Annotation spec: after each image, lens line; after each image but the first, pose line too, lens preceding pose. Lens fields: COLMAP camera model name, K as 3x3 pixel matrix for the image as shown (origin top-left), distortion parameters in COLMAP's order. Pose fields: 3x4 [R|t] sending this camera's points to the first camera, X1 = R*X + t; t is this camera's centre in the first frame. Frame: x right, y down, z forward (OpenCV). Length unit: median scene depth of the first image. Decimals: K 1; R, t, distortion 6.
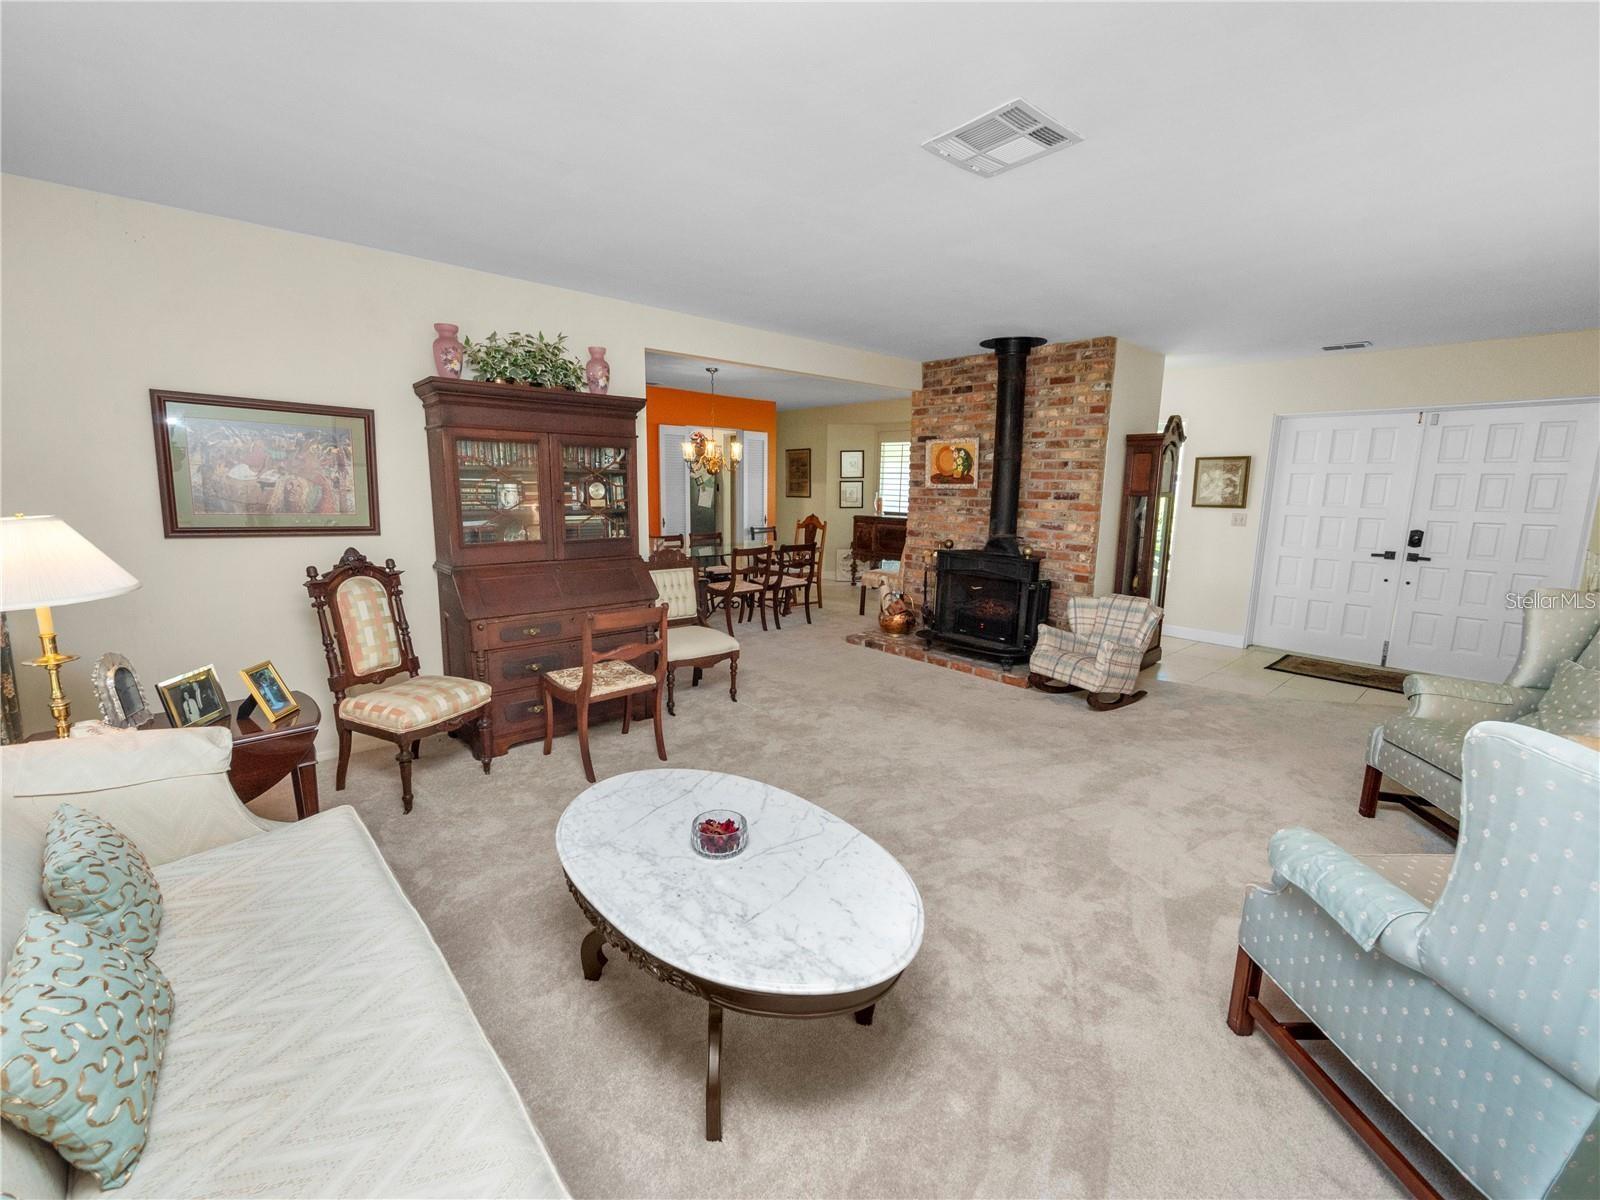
lens RADIAL K [[672.3, 0, 806.4], [0, 672.3, 600.5], [0, 0, 1]] dist [-0.004954, 0.000562]
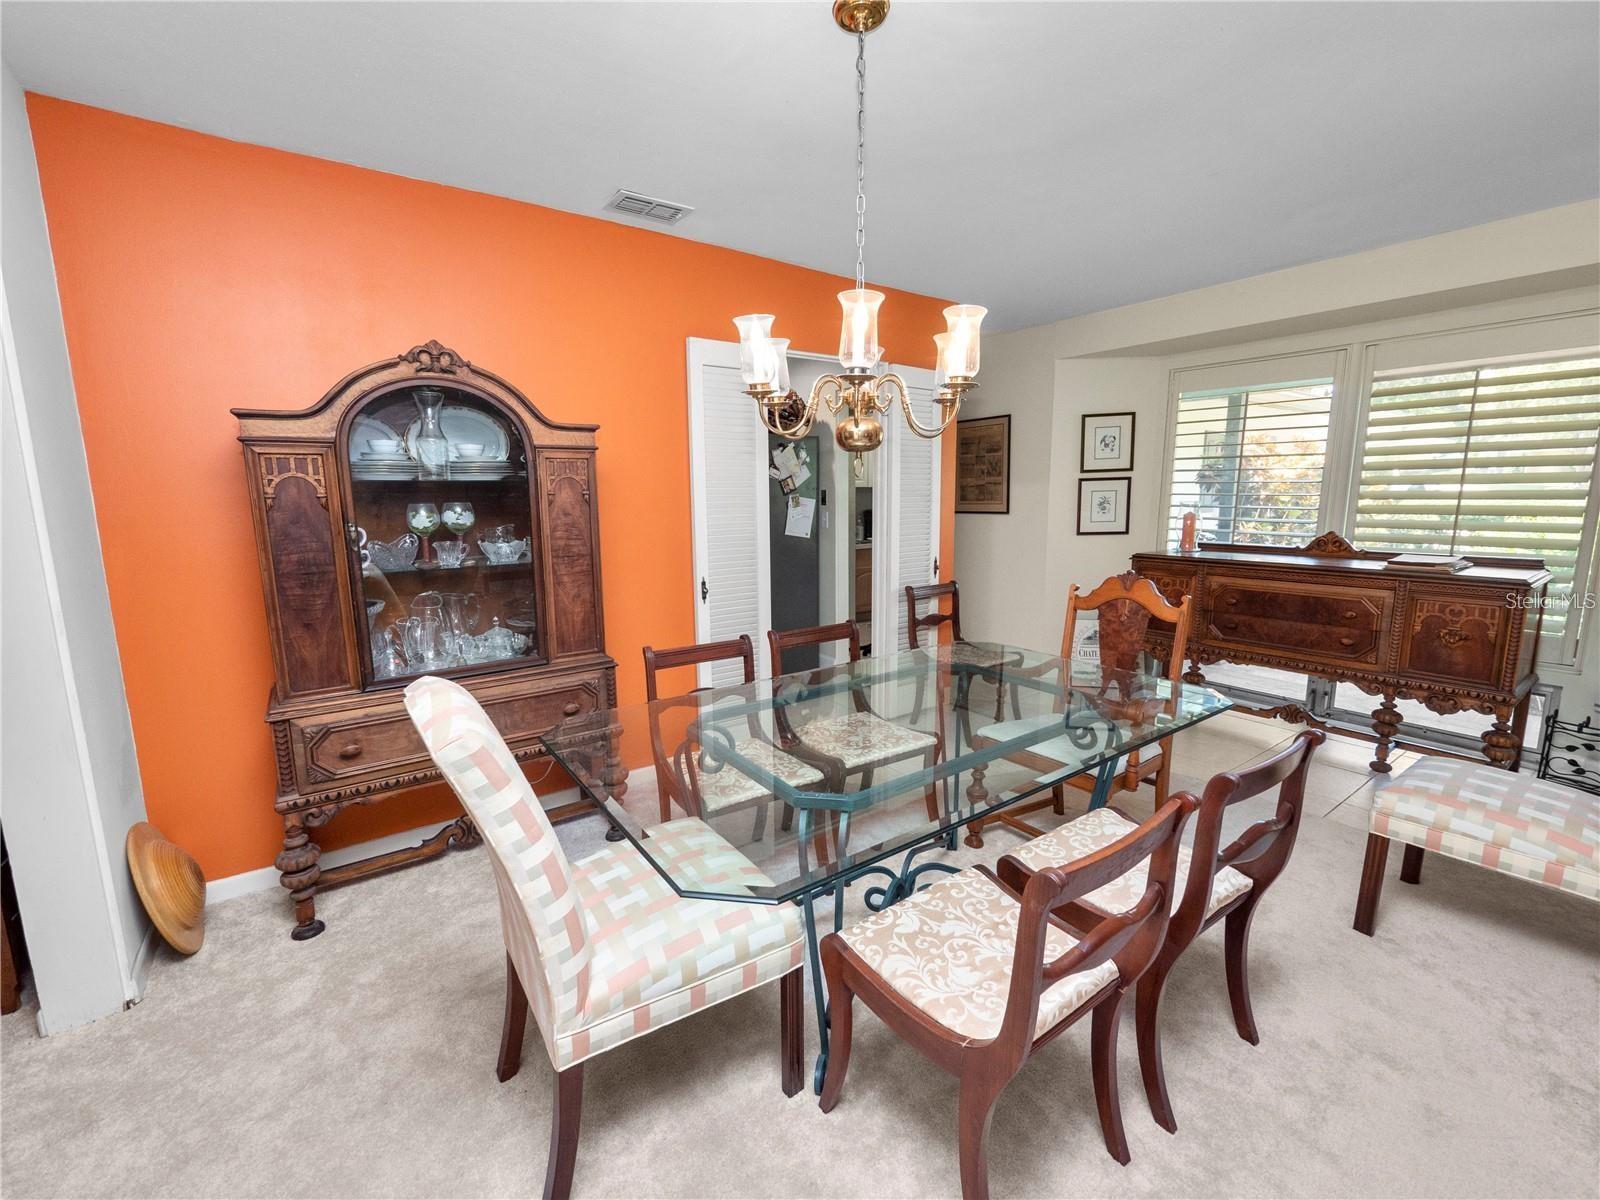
lens RADIAL K [[672.3, 0, 809.4], [0, 672.3, 598.6], [0, 0, 1]] dist [-0.004954, 0.000562]
pose [[0.993505, -0.009941, -0.113352, -0.144021], [0.008316, 0.999856, -0.014799, -0.143120], [0.113483, 0.013760, 0.993445, 0.832058]]
